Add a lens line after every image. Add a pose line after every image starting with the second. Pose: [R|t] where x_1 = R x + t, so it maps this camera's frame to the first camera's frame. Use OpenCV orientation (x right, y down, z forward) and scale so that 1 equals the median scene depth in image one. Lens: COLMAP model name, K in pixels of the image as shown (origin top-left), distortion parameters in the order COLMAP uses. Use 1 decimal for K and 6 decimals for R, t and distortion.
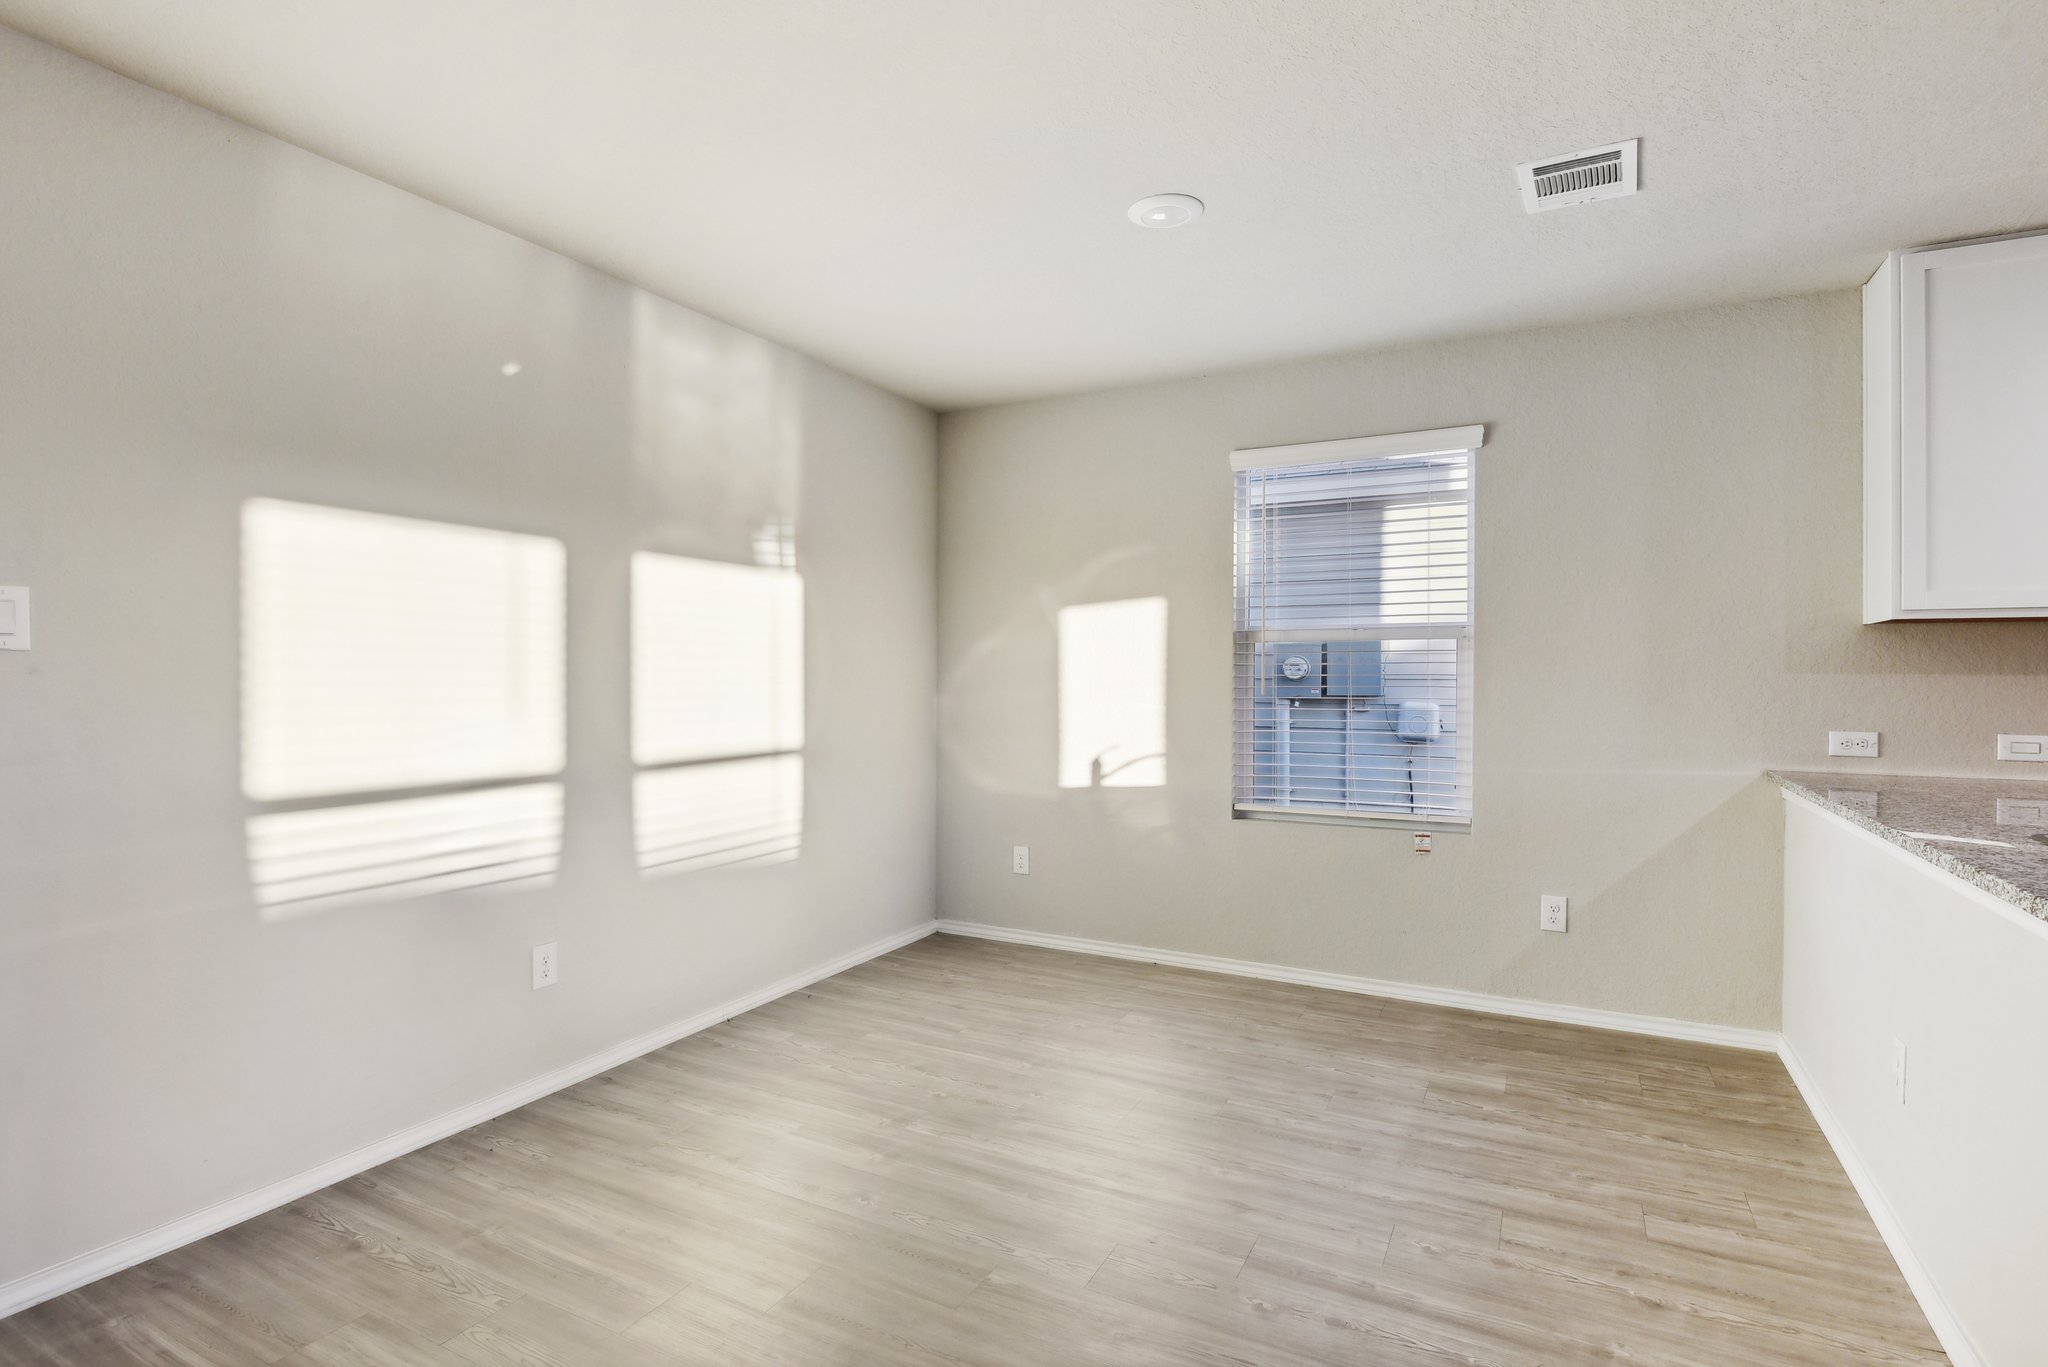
lens RADIAL K [[1036.1, 0, 1042.6], [0, 1036.1, 681.2], [0, 0, 1]] dist [-0.000028, -0.000772]
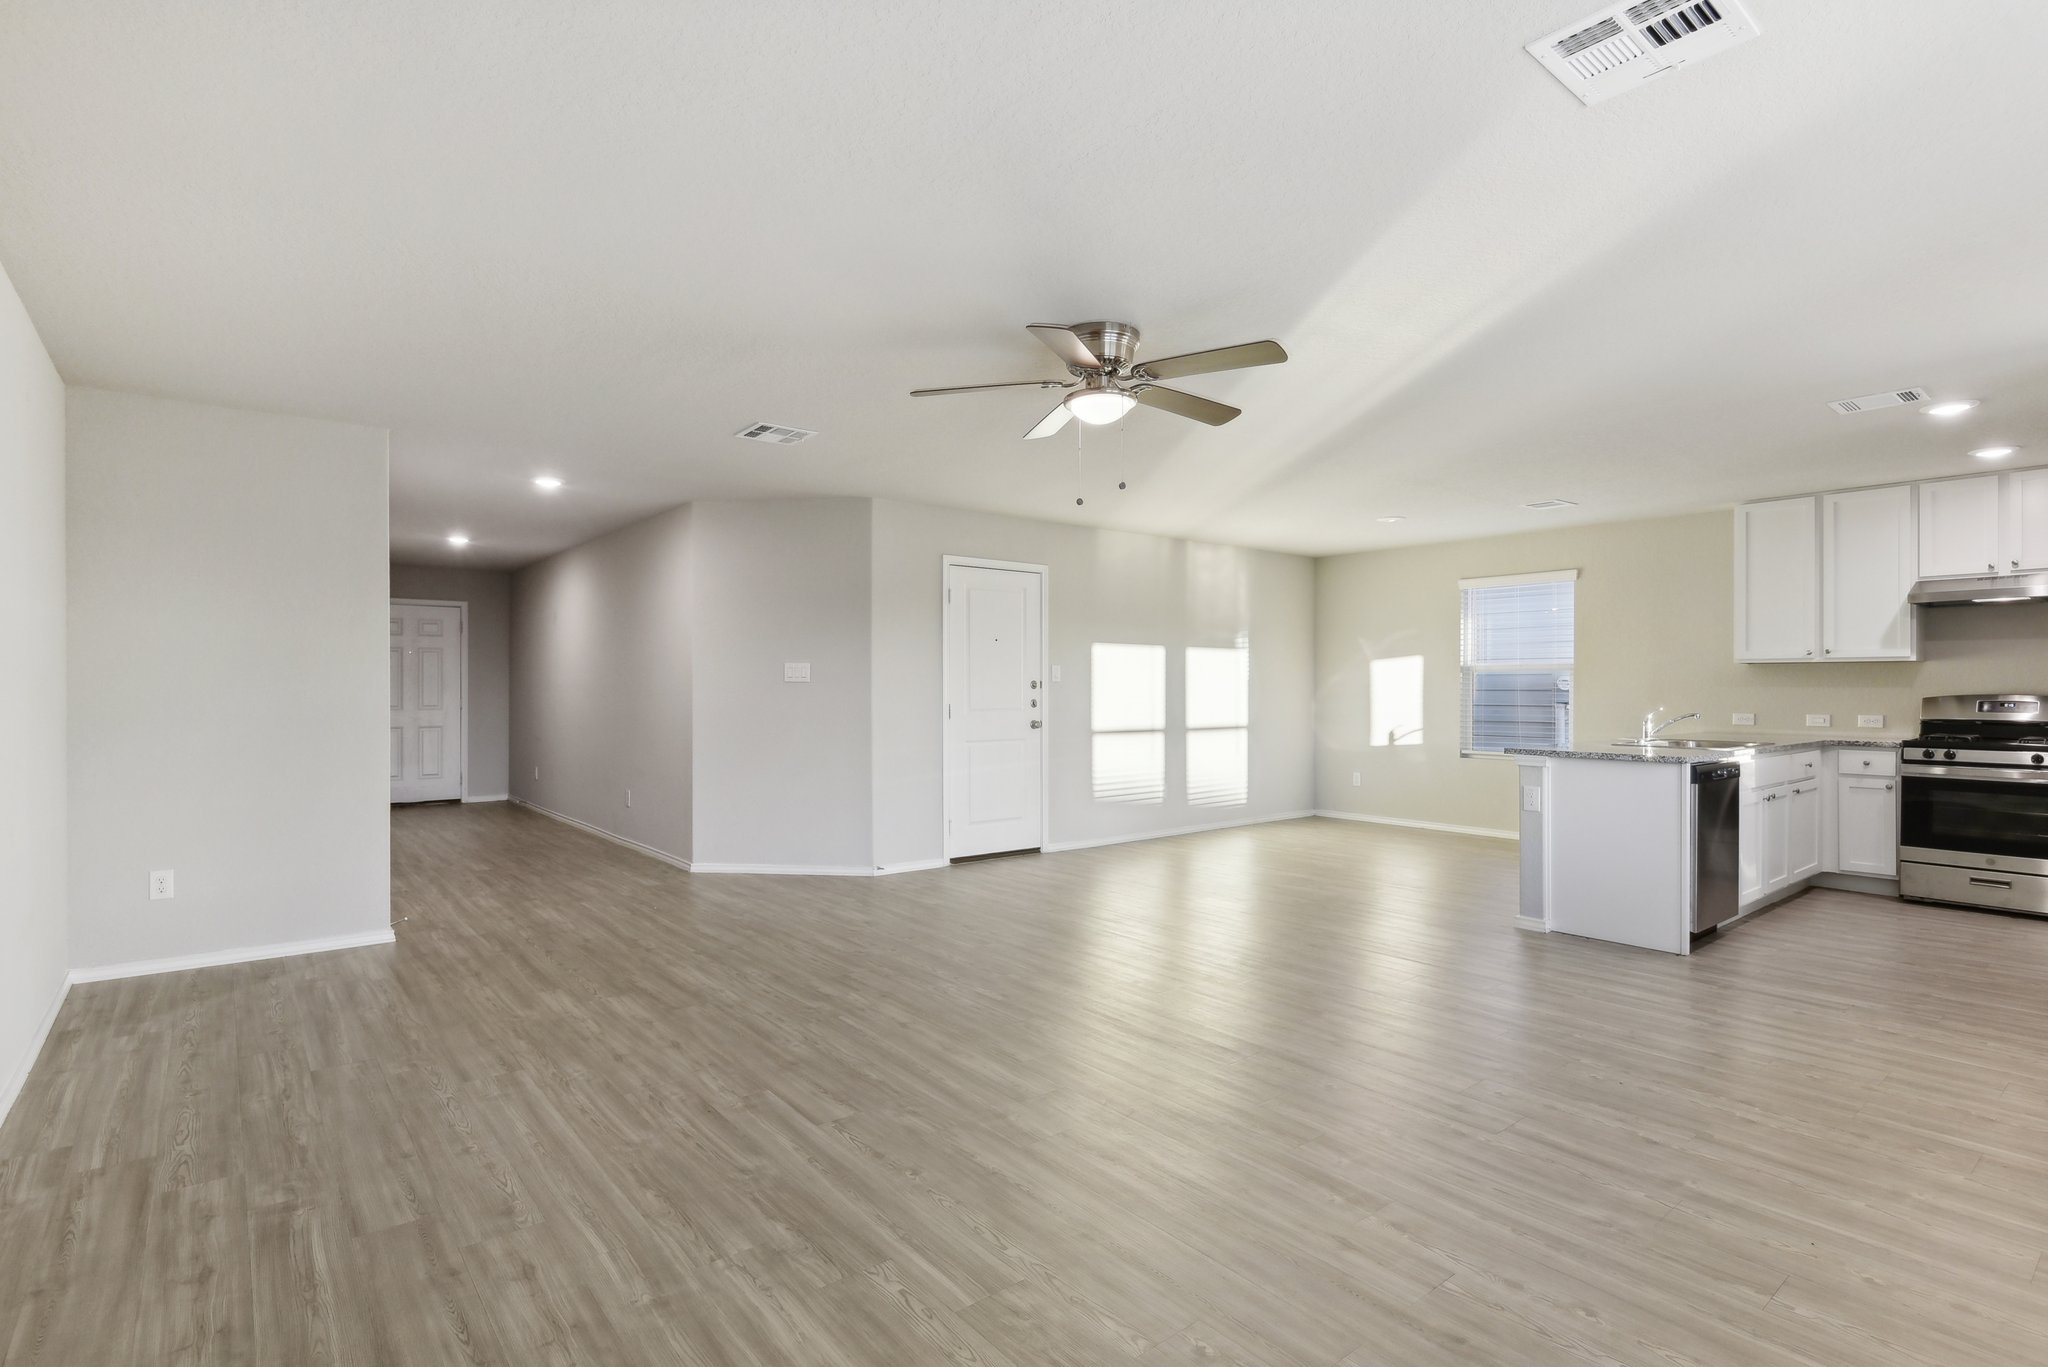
lens RADIAL K [[1012.6, 0, 1060.4], [0, 1012.6, 695.3], [0, 0, 1]] dist [0.029512, -0.010397]
pose [[0.928270, -0.006541, -0.371849, 0.263142], [0.004867, 0.999973, -0.005441, 0.014725], [0.371874, 0.003241, 0.928277, -1.531129]]
